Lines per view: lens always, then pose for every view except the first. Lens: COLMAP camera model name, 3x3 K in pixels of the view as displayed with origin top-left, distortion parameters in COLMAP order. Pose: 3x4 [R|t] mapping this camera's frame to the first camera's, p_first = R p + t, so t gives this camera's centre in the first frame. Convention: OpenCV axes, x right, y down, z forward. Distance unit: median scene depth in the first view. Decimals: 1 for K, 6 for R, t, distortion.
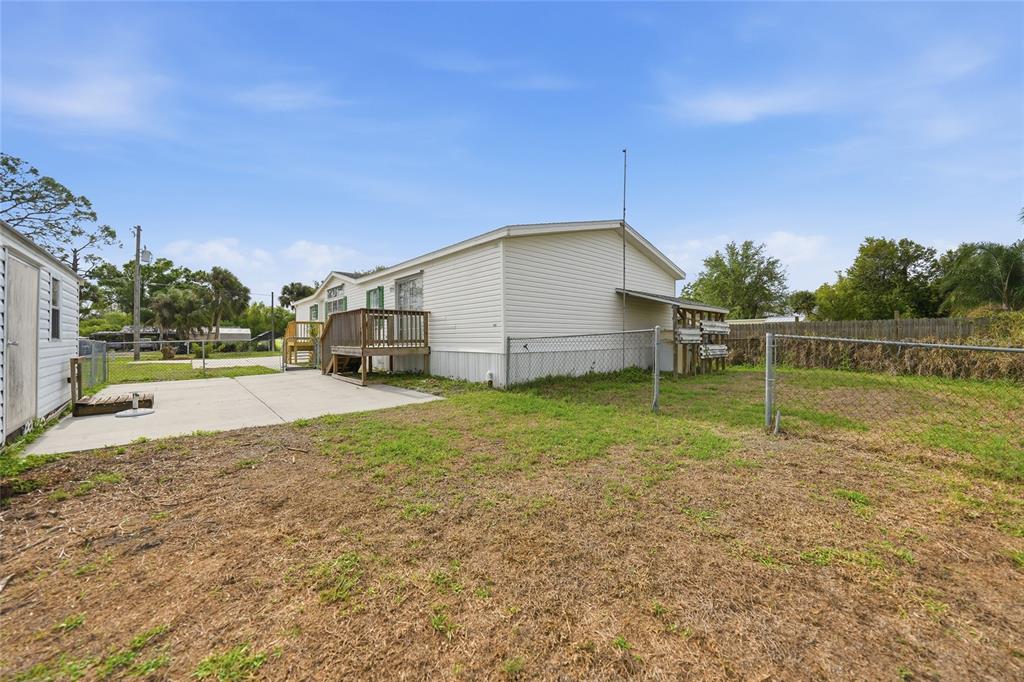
lens RADIAL K [[369.6, 0, 512.7], [0, 369.6, 335.8], [0, 0, 1]] dist [-0.022999, 0.006456]
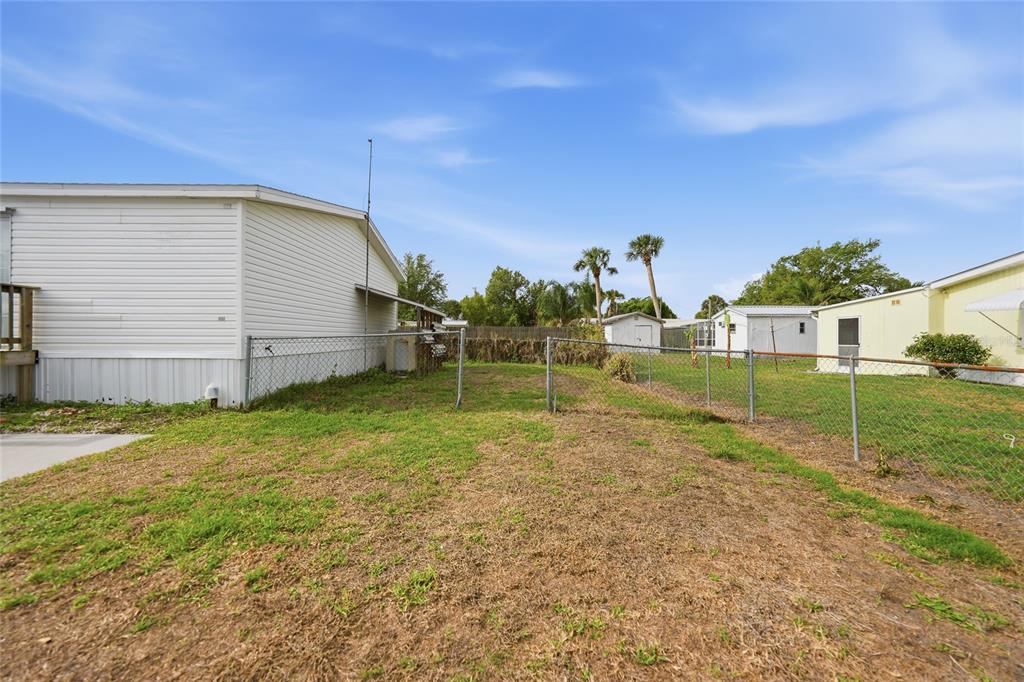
lens RADIAL K [[369.6, 0, 512.7], [0, 369.6, 335.8], [0, 0, 1]] dist [-0.022999, 0.006456]
pose [[0.651156, 0.012167, 0.758846, -0.184894], [-0.015133, 0.999881, -0.003046, -0.002258], [-0.758793, -0.009501, 0.651263, 0.110517]]
